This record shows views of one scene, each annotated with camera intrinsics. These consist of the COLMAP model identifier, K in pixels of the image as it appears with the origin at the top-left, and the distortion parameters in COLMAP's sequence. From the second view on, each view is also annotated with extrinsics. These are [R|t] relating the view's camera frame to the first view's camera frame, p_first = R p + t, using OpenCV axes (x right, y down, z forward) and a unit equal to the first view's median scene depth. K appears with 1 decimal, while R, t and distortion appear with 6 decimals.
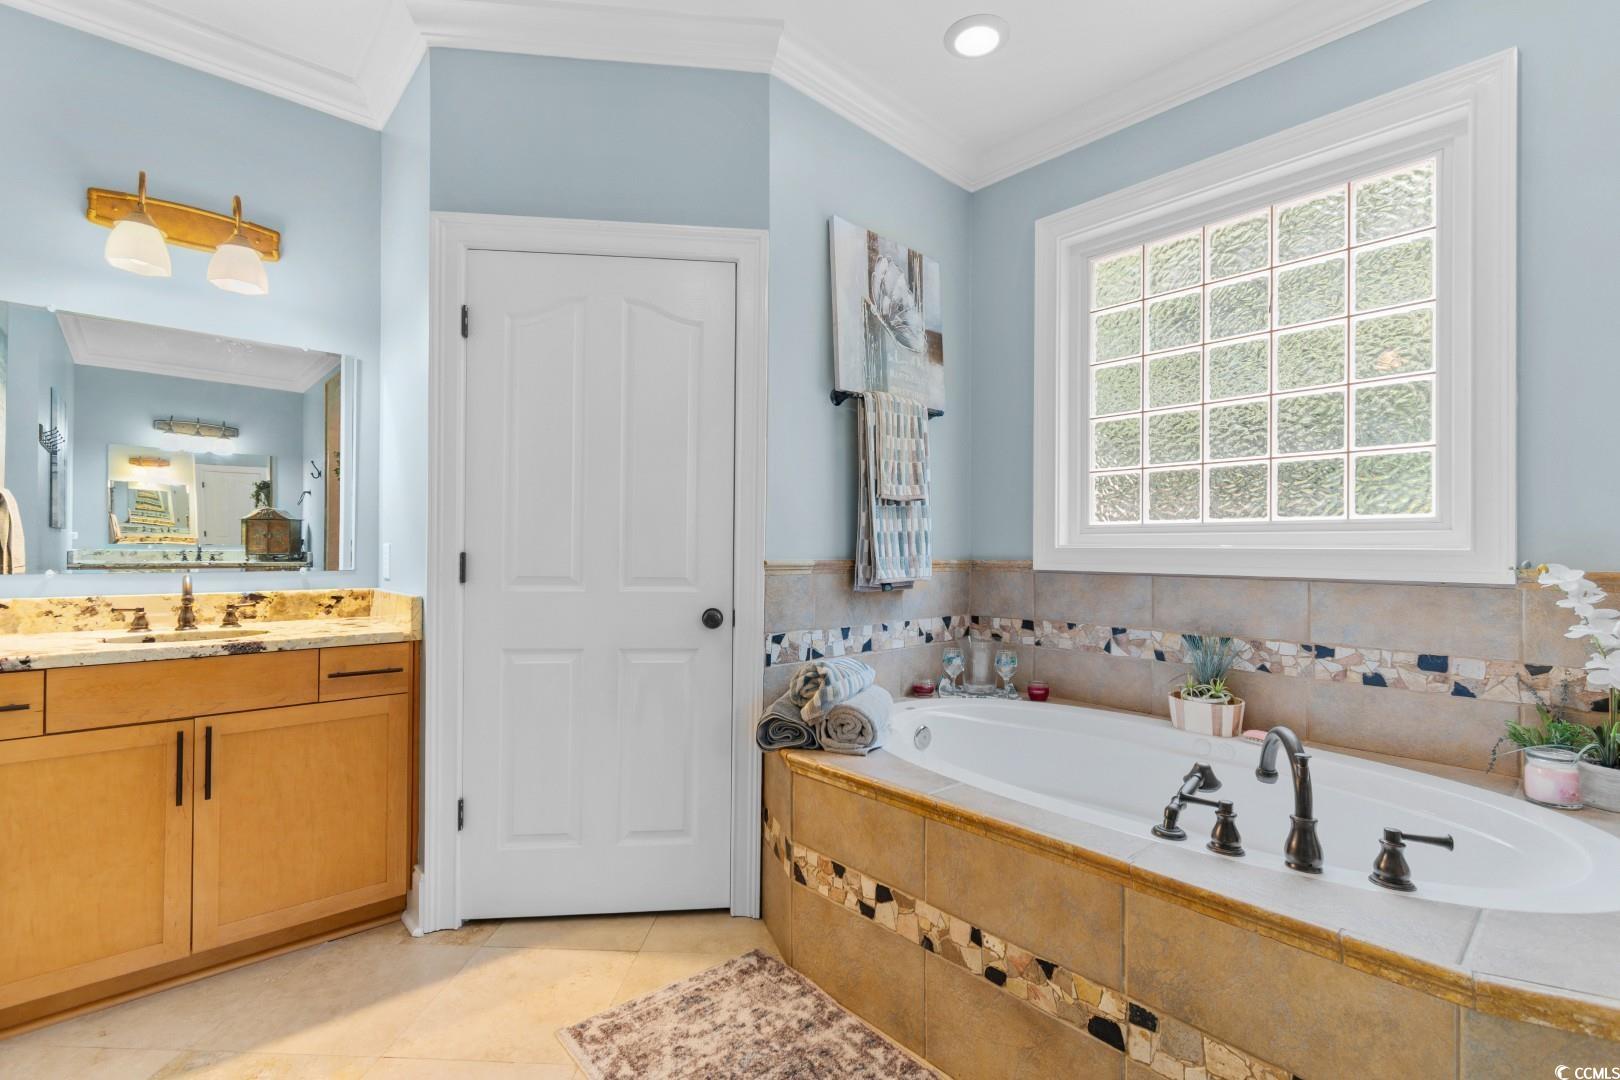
lens RADIAL K [[724.7, 0, 810.0], [0, 724.7, 540.0], [0, 0, 1]] dist [-0.000603, -0.000536]
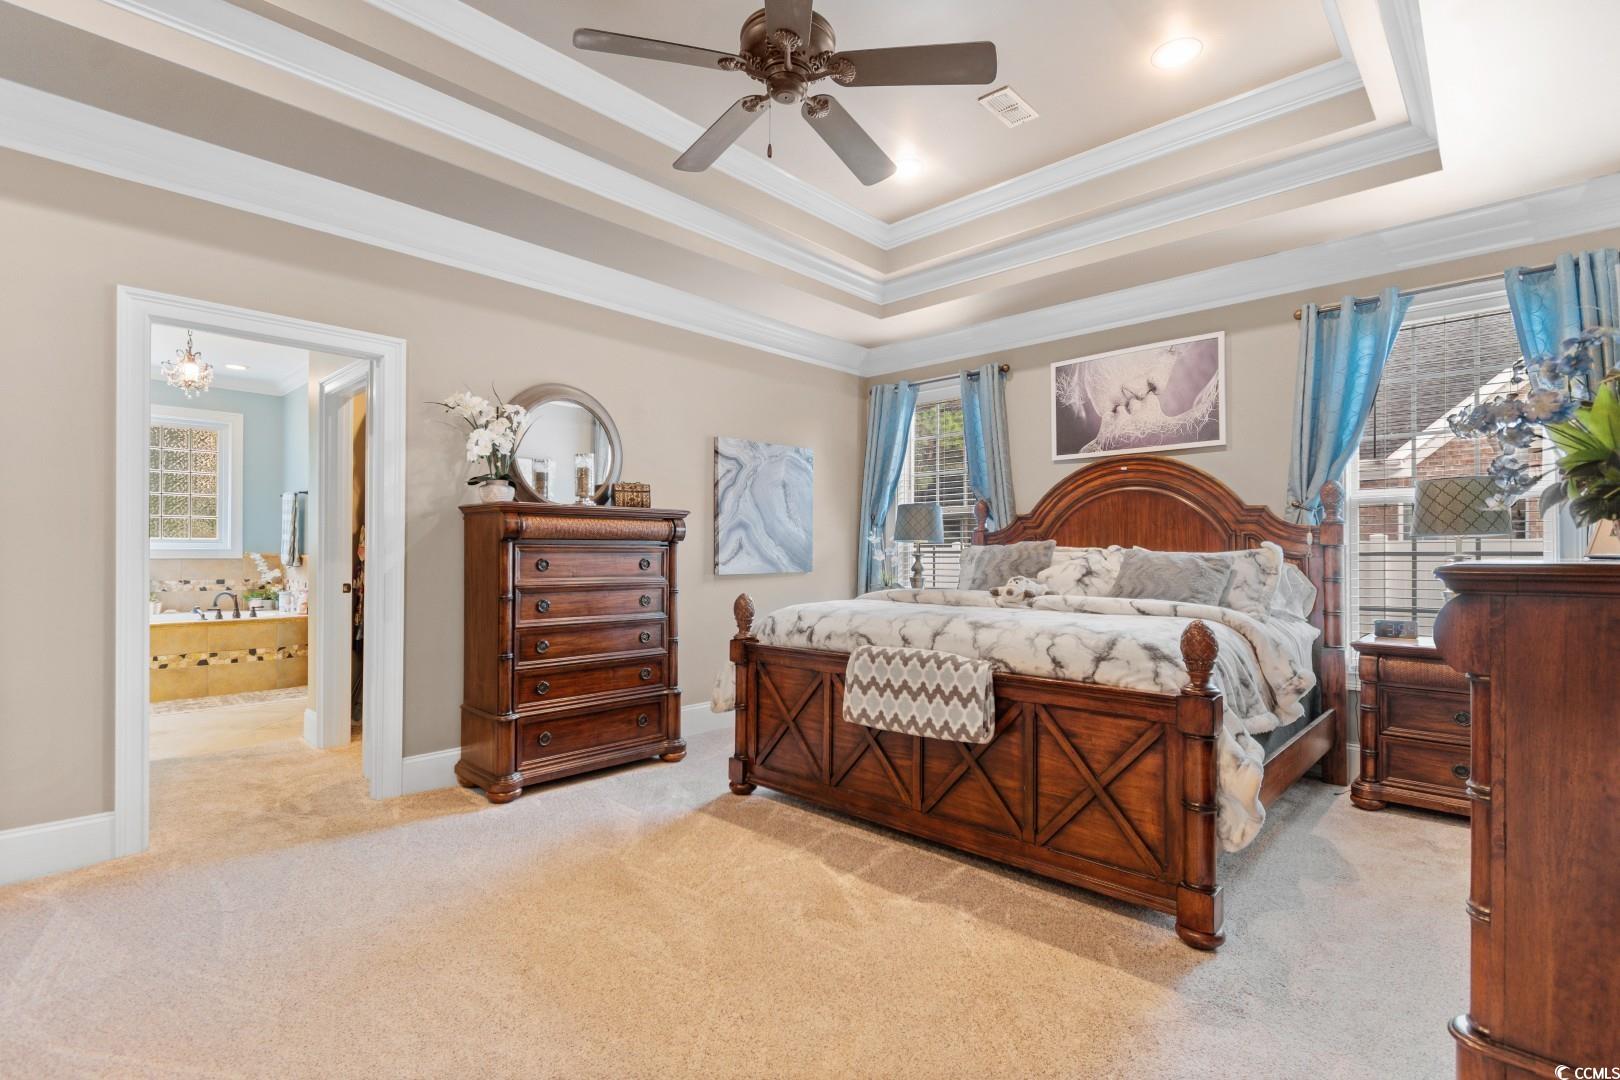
lens RADIAL K [[764.6, 0, 809.1], [0, 764.6, 555.6], [0, 0, 1]] dist [0.000290, -0.000013]
pose [[-0.080395, -0.006929, 0.996739, -3.078495], [-0.016310, 0.999851, 0.005635, -0.021807], [-0.996630, -0.015804, -0.080496, -1.537347]]
